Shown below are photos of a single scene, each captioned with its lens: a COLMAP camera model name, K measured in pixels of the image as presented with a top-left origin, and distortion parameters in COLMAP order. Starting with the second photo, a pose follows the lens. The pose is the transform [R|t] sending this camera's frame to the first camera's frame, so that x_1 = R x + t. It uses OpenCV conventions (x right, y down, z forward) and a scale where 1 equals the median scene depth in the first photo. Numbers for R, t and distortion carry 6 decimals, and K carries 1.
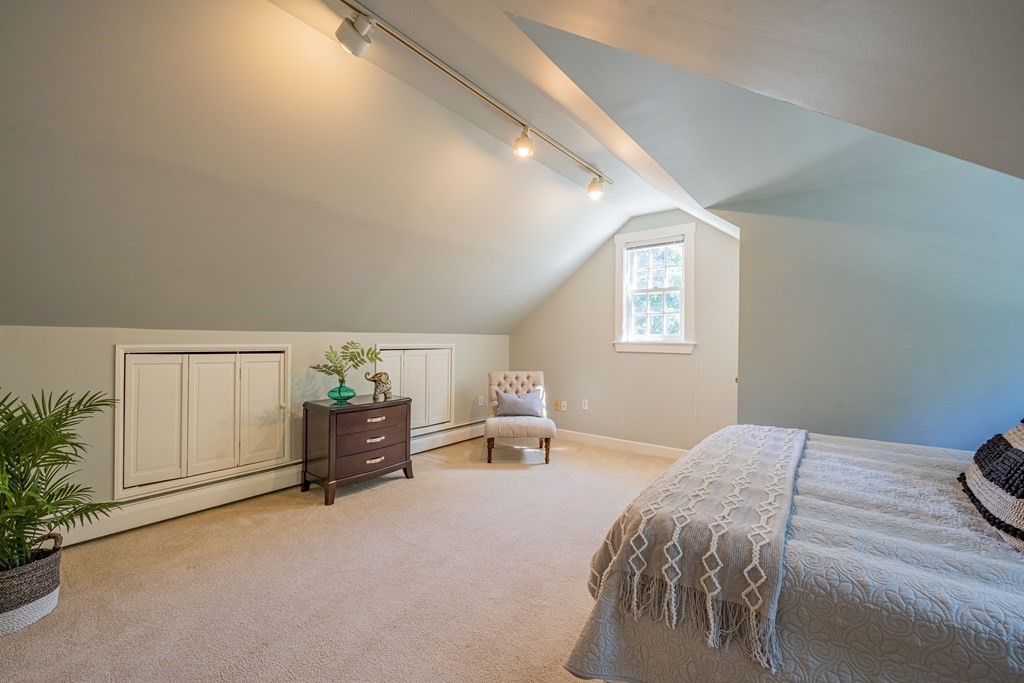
lens RADIAL K [[407.4, 0, 512.0], [0, 407.4, 341.5], [0, 0, 1]] dist [-0.000674, -0.000175]
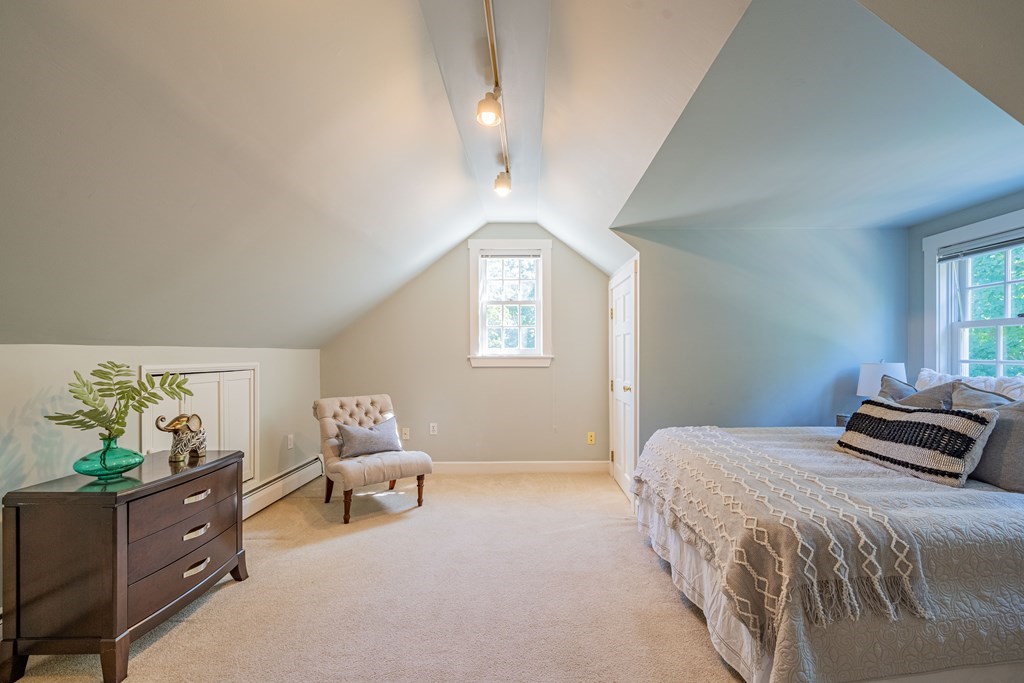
lens RADIAL K [[431.3, 0, 529.0], [0, 431.3, 355.2], [0, 0, 1]] dist [-0.000882, -0.000153]
pose [[0.778845, -0.012775, 0.627086, -0.283534], [0.013277, 0.999904, 0.003879, -0.003946], [-0.627076, 0.005304, 0.778940, 0.186610]]
